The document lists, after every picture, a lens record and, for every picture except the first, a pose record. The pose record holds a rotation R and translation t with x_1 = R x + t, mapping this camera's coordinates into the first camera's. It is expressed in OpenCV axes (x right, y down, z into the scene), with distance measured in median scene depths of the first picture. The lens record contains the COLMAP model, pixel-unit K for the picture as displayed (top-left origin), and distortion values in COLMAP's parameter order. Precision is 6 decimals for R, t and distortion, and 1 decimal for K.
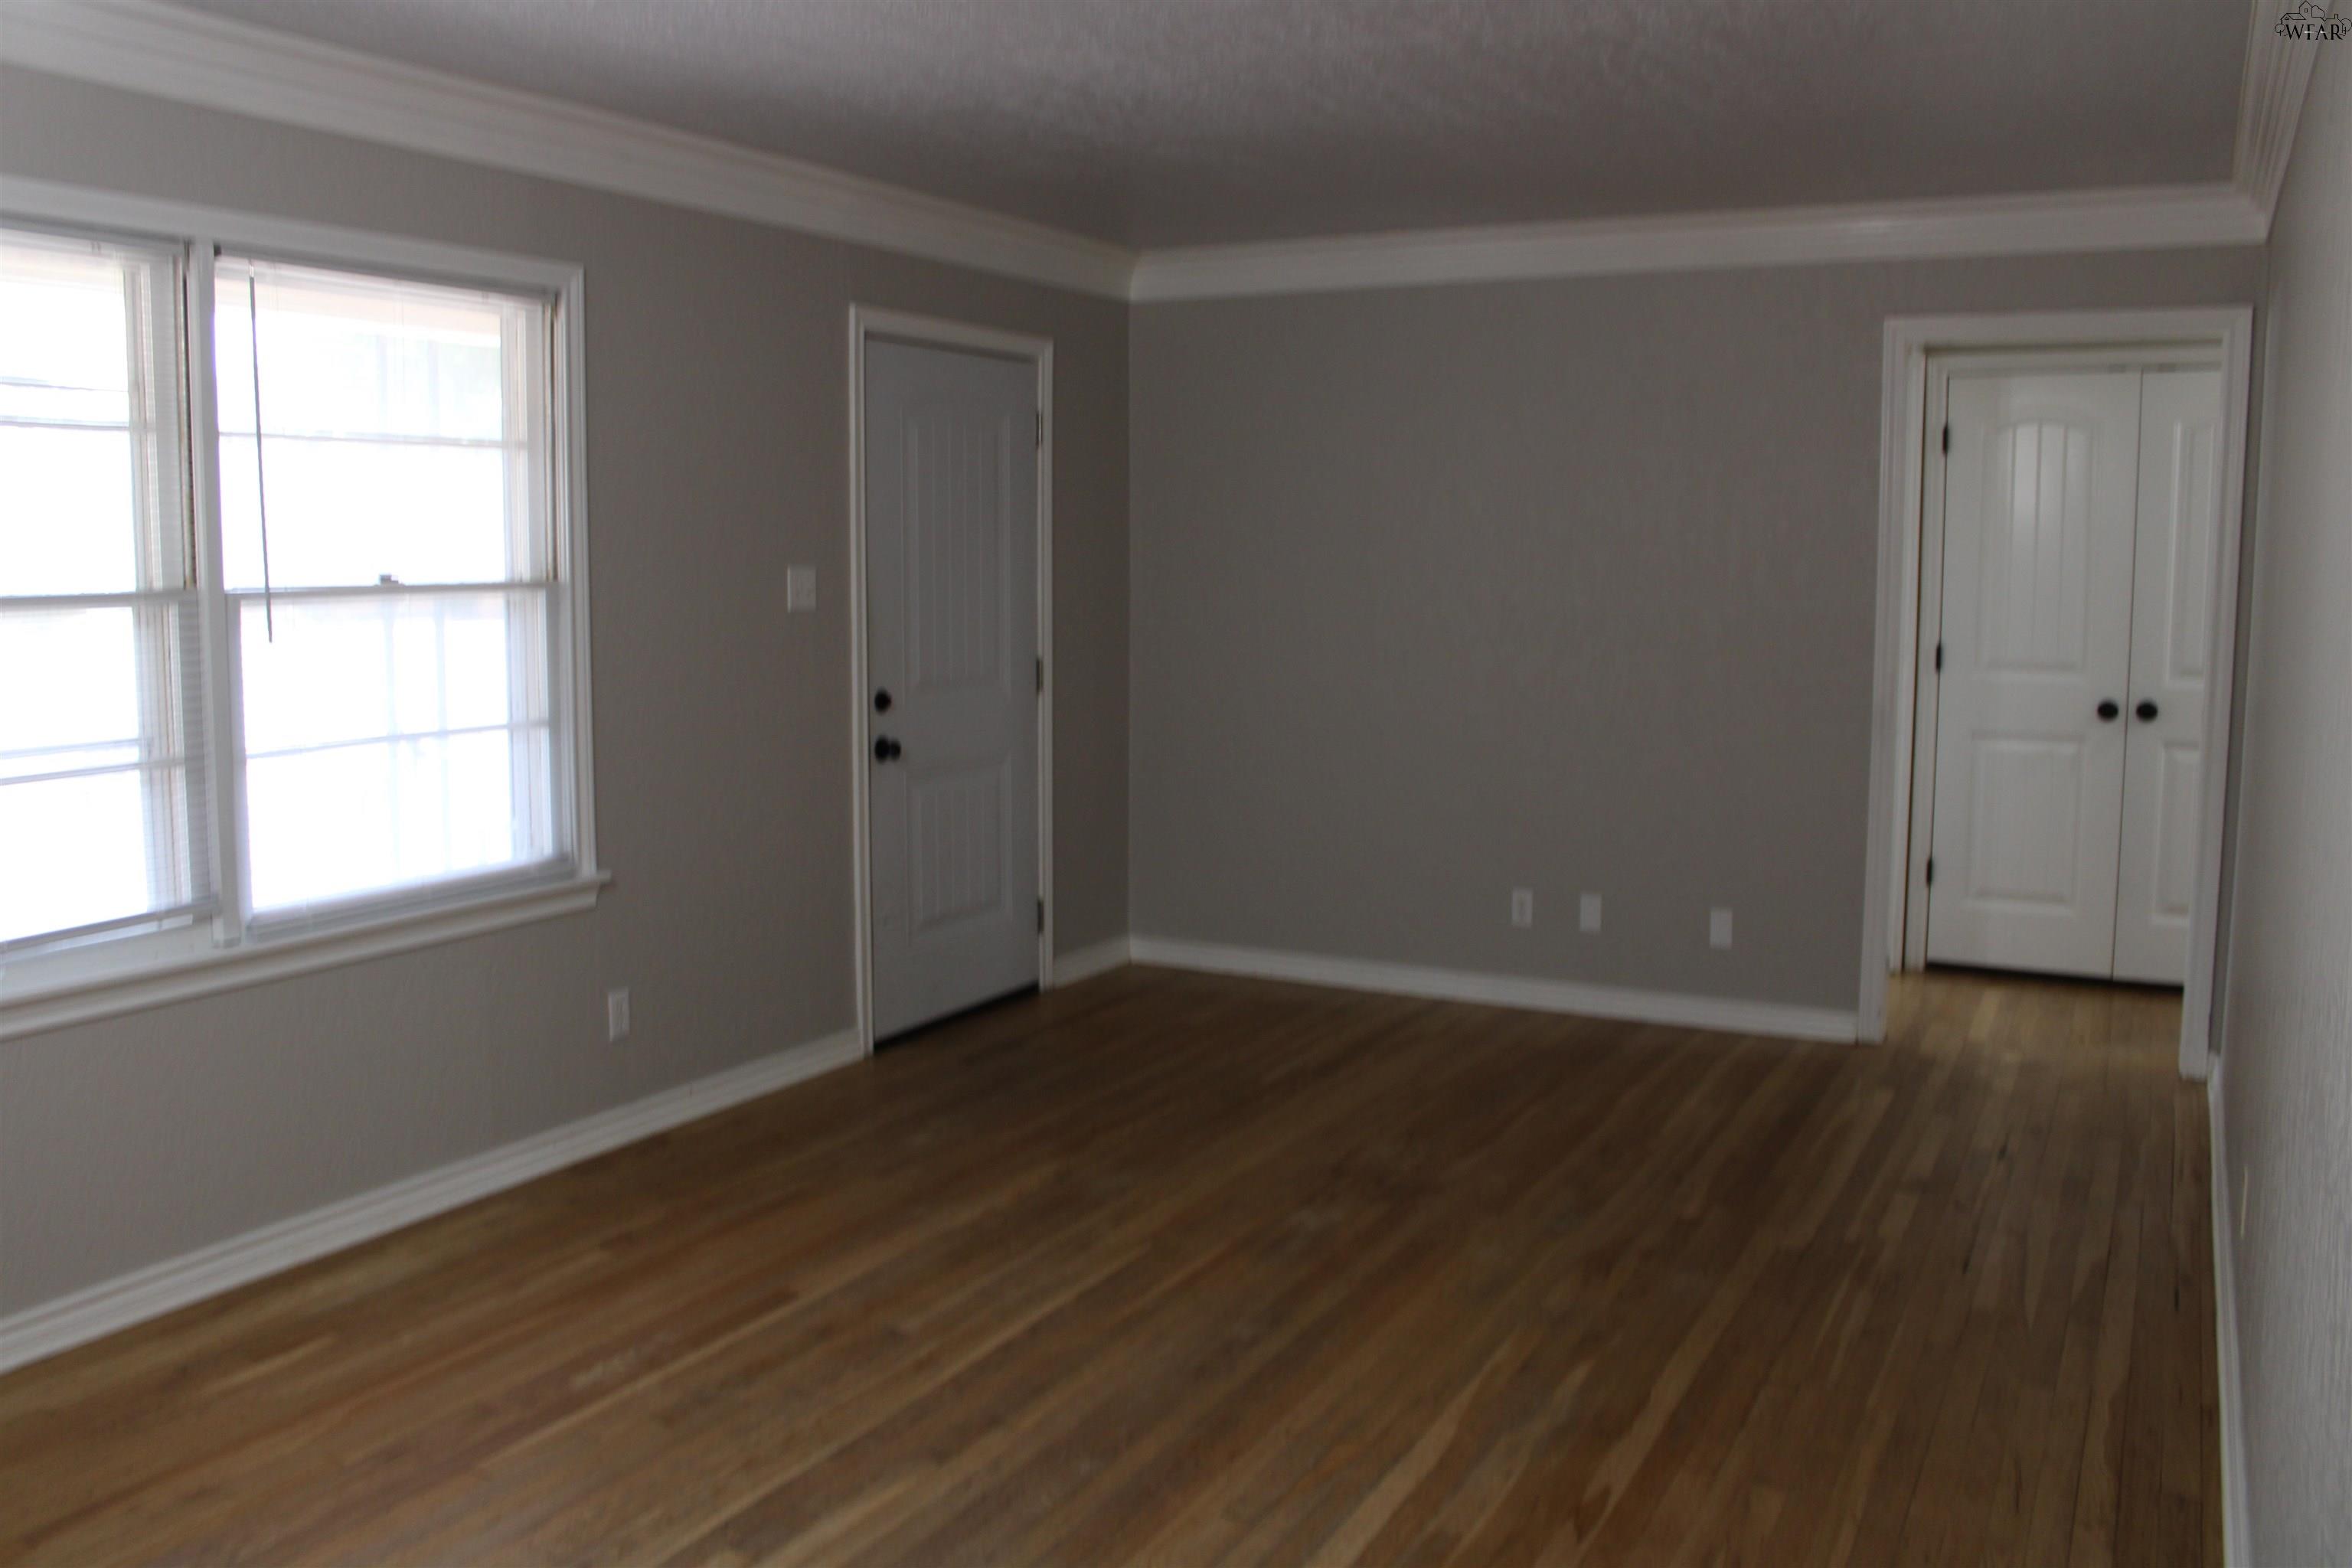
lens RADIAL K [[1986.7, 0, 1146.5], [0, 1986.7, 780.1], [0, 0, 1]] dist [-0.155575, 0.142147]
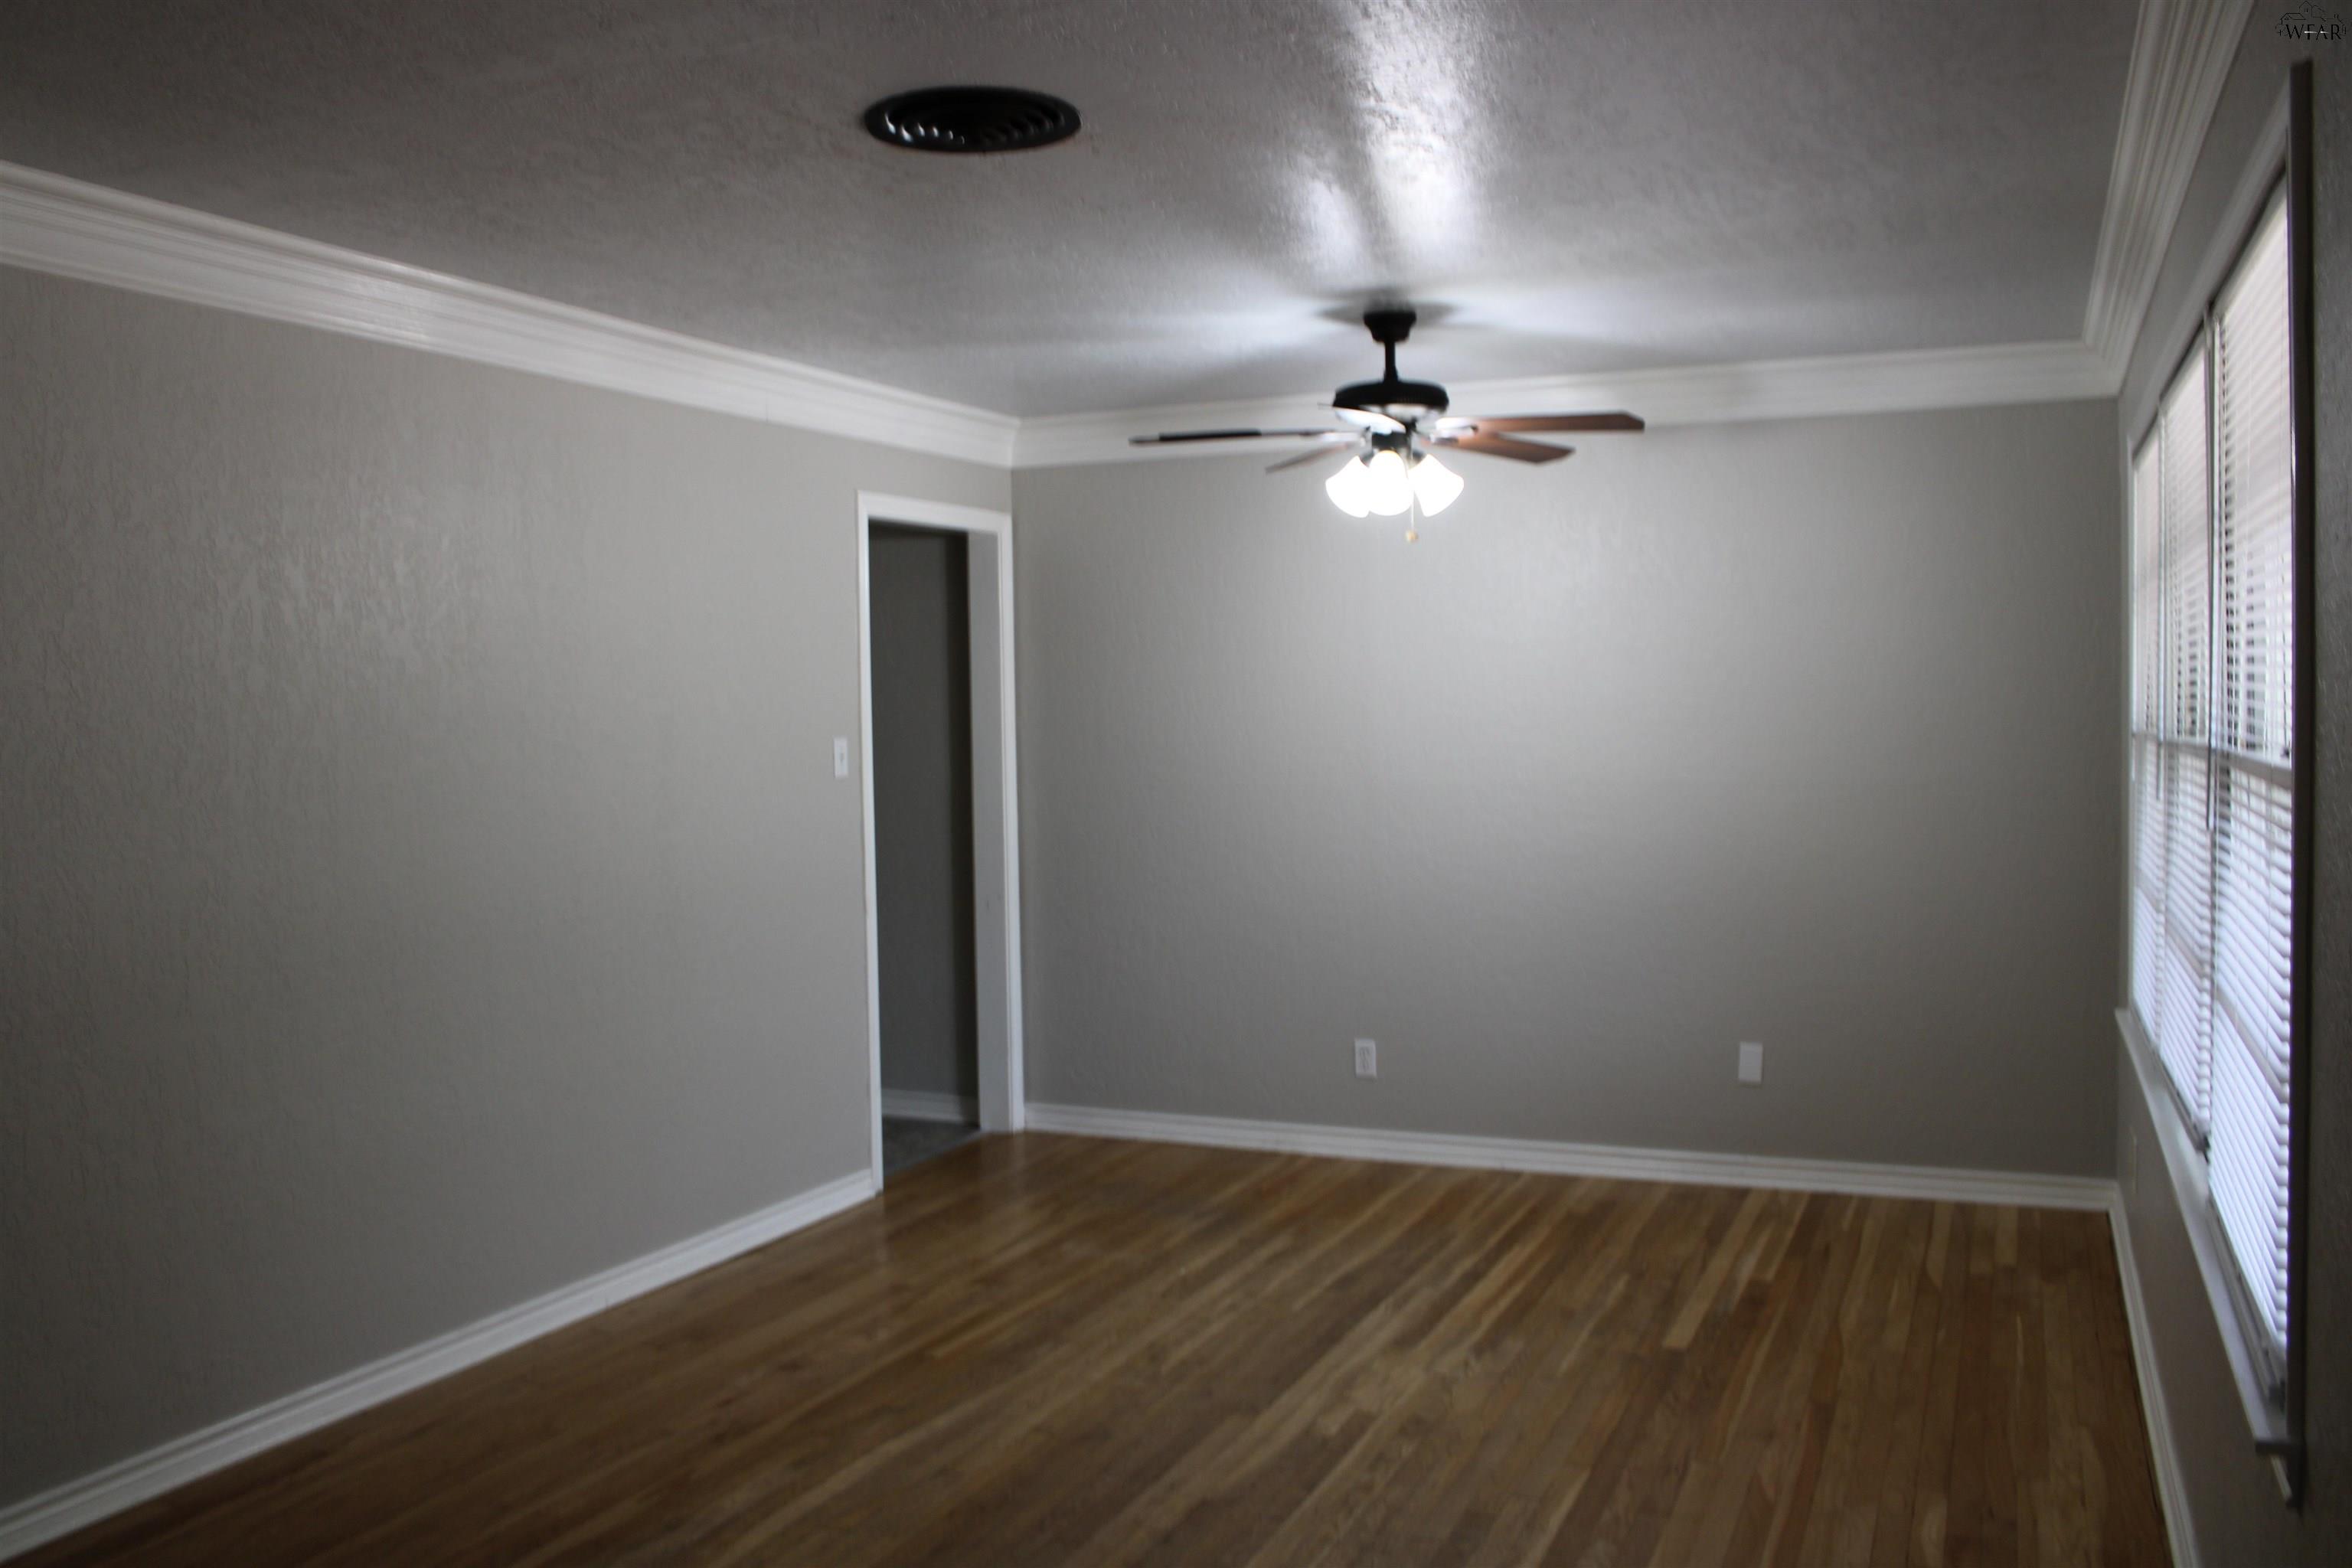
lens RADIAL K [[1986.7, 0, 1146.5], [0, 1986.7, 780.1], [0, 0, 1]] dist [-0.155575, 0.142147]
pose [[-0.996559, 0.019015, -0.080673, 0.013084], [0.006670, 0.988570, 0.150617, -0.242388], [0.082615, 0.149560, -0.985295, 2.048045]]
